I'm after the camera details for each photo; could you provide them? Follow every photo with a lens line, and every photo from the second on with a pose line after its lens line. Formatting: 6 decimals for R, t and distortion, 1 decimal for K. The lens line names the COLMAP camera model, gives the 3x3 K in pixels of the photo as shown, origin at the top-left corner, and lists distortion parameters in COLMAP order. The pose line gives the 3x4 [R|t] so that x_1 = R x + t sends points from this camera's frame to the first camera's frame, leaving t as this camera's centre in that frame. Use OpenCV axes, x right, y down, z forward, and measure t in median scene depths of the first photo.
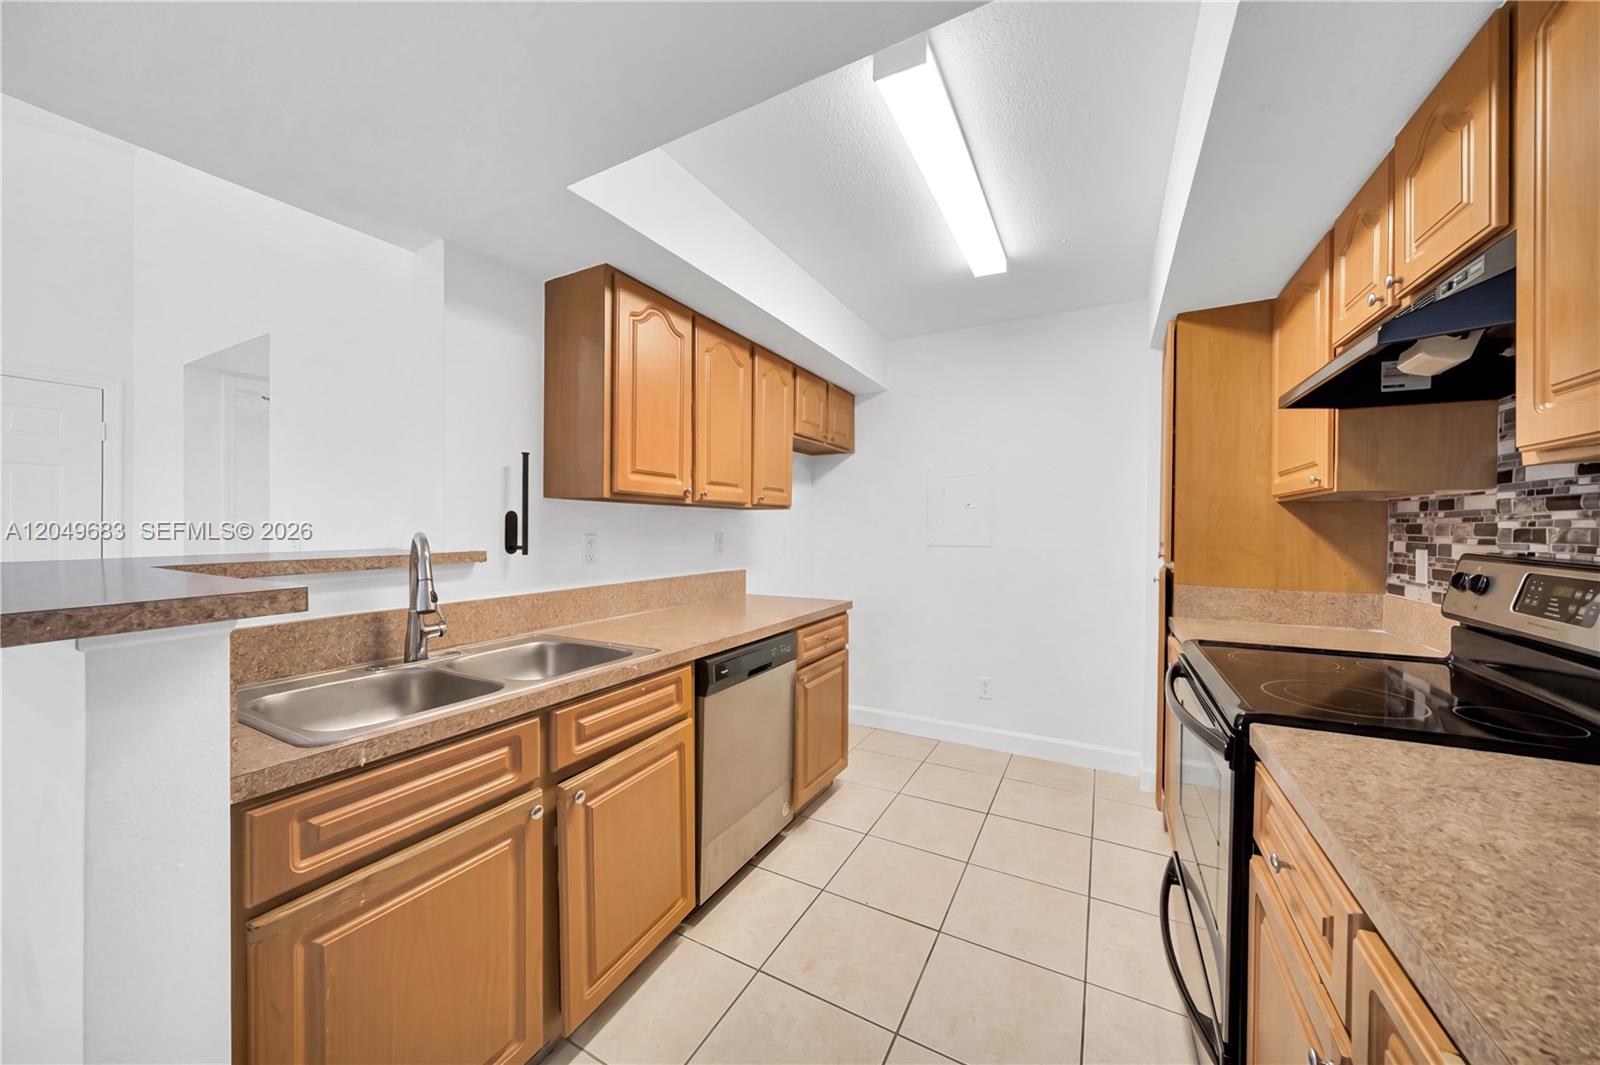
lens RADIAL K [[555.2, 0, 807.9], [0, 555.2, 528.0], [0, 0, 1]] dist [-0.000794, -0.000202]
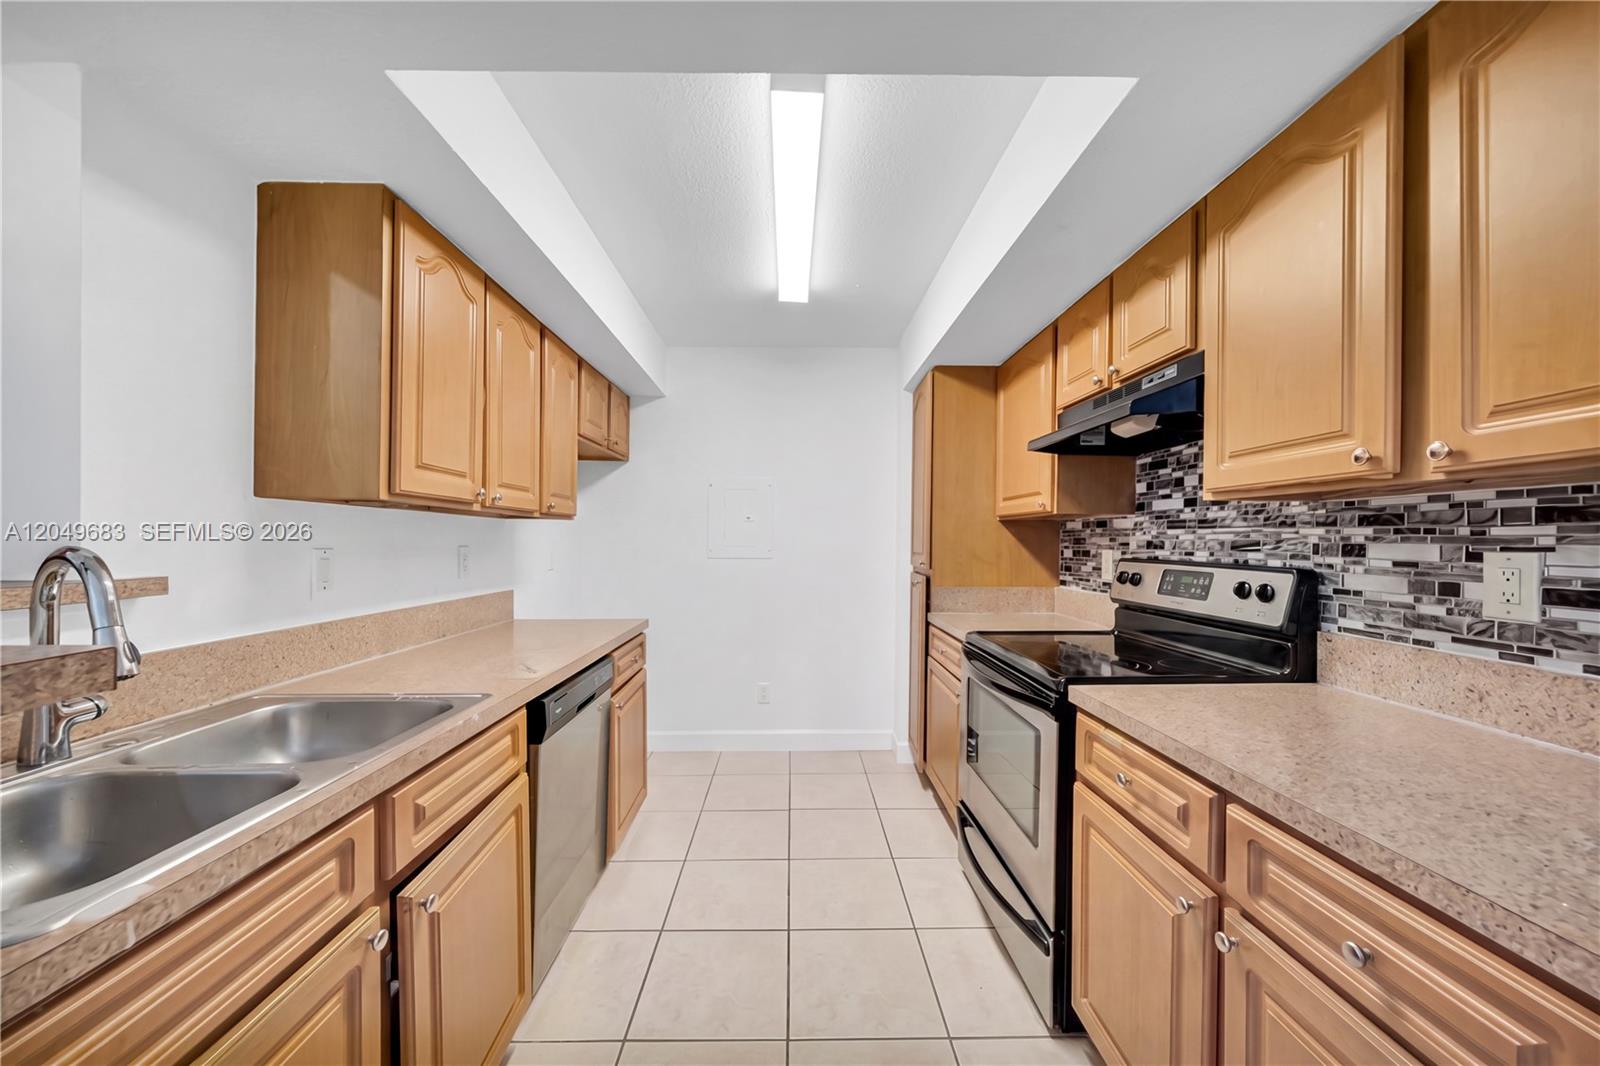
lens RADIAL K [[565.4, 0, 795.8], [0, 565.4, 540.0], [0, 0, 1]] dist [-0.003590, -0.000419]
pose [[0.872482, -0.000389, 0.488645, -0.266981], [0.001063, 0.999999, -0.001101, 0.000345], [-0.488644, 0.001481, 0.872482, 0.078414]]
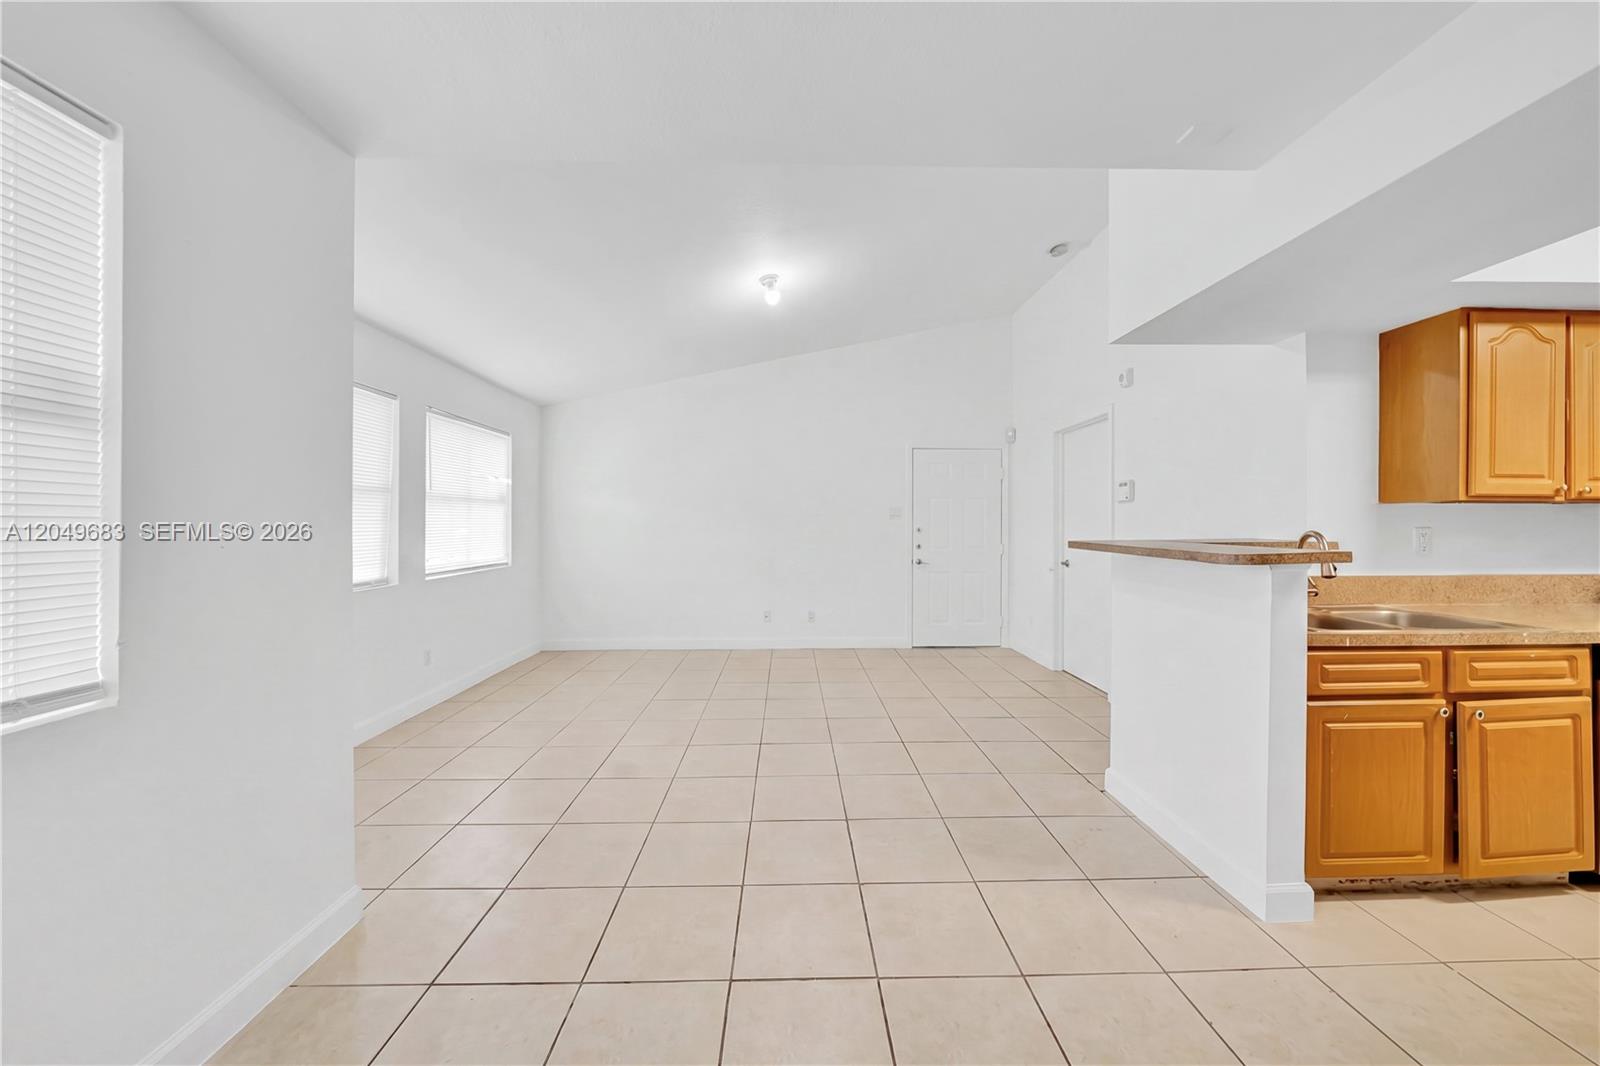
lens RADIAL K [[555.2, 0, 807.9], [0, 555.2, 528.5], [0, 0, 1]] dist [-0.000794, -0.000202]
pose [[0.500043, -0.001905, -0.865998, -0.031111], [0.002458, 0.999997, -0.000781, 0.004135], [0.865997, -0.001738, 0.500046, -0.892156]]
